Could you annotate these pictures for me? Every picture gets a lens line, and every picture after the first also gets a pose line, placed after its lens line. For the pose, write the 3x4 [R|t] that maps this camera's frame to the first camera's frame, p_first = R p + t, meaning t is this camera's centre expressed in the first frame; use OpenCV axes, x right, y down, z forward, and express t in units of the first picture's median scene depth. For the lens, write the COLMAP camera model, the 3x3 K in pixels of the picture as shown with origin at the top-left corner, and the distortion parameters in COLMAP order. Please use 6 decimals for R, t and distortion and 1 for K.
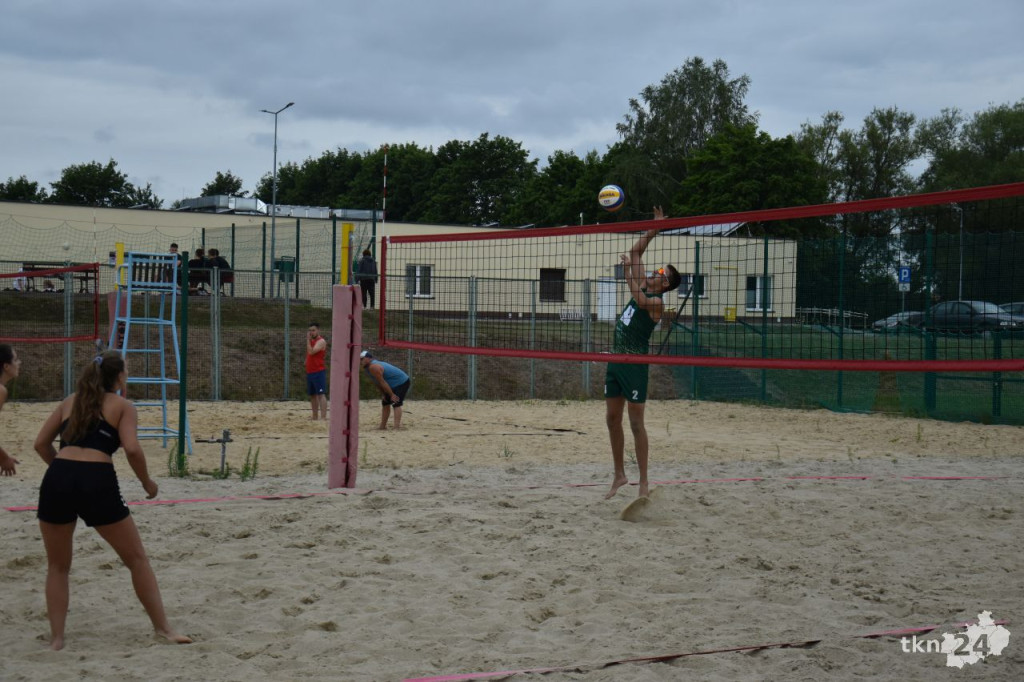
lens RADIAL K [[1932.8, 0, 495.3], [0, 1932.8, 318.5], [0, 0, 1]] dist [0.420398, 0.000000]
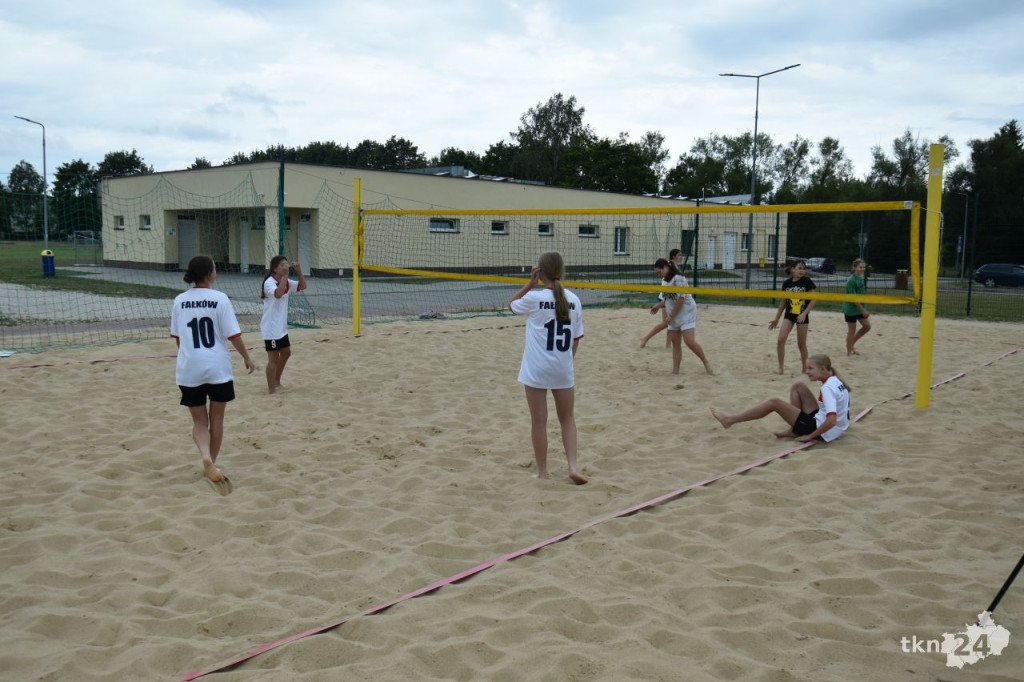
lens RADIAL K [[864.6, 0, 513.7], [0, 864.6, 341.0], [0, 0, 1]] dist [-0.127322, 0.101144]
pose [[0.947257, -0.032137, 0.318858, -0.374174], [-0.006933, 0.992672, 0.120645, -0.029794], [-0.320399, -0.116492, 0.940093, 0.692586]]
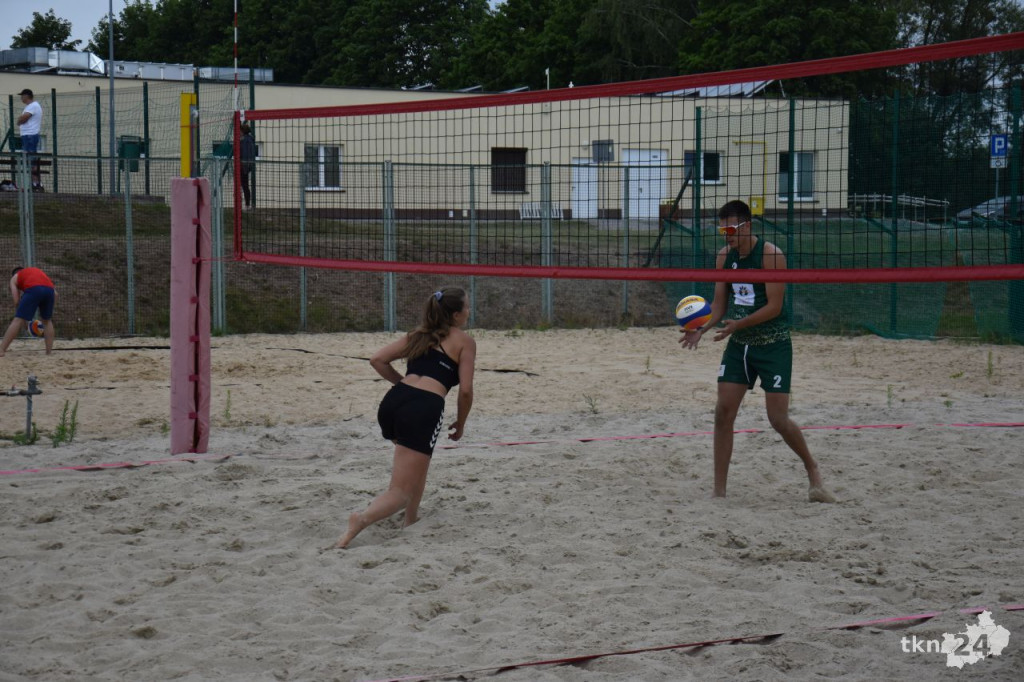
lens RADIAL K [[2721.6, 0, 494.4], [0, 2721.6, 331.9], [0, 0, 1]] dist [0.835223, 0.000000]
pose [[0.999785, -0.016928, 0.012002, 0.016915], [0.016402, 0.998954, 0.042690, -0.001318], [-0.012712, -0.042484, 0.999016, -0.031831]]
